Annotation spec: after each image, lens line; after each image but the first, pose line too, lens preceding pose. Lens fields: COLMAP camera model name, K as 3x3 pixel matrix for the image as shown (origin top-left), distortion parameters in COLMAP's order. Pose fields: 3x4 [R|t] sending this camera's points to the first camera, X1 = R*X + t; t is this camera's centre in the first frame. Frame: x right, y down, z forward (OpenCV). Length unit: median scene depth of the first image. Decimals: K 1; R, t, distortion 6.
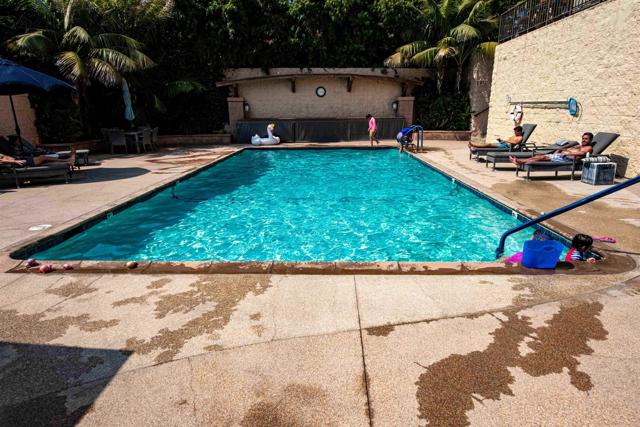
lens RADIAL K [[384.0, 0, 320.0], [0, 384.0, 213.5], [0, 0, 1]] dist [0.001738, 0.000323]
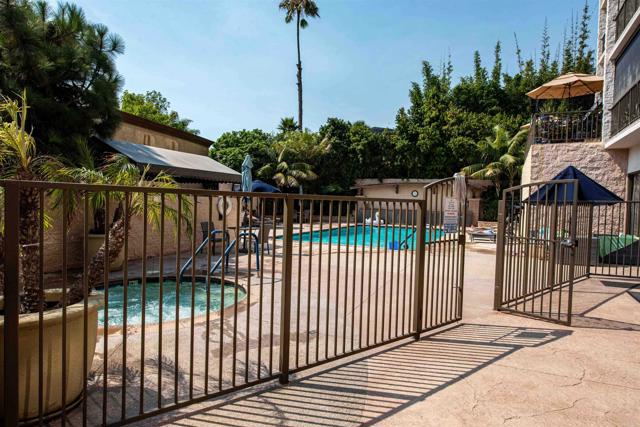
lens RADIAL K [[415.2, 0, 320.0], [0, 415.2, 213.5], [0, 0, 1]] dist [-0.000050, -0.000031]
pose [[0.924280, 0.044014, -0.379169, 0.316029], [-0.132645, 0.968462, -0.210920, 0.179448], [0.357927, 0.245244, 0.900968, -0.682944]]
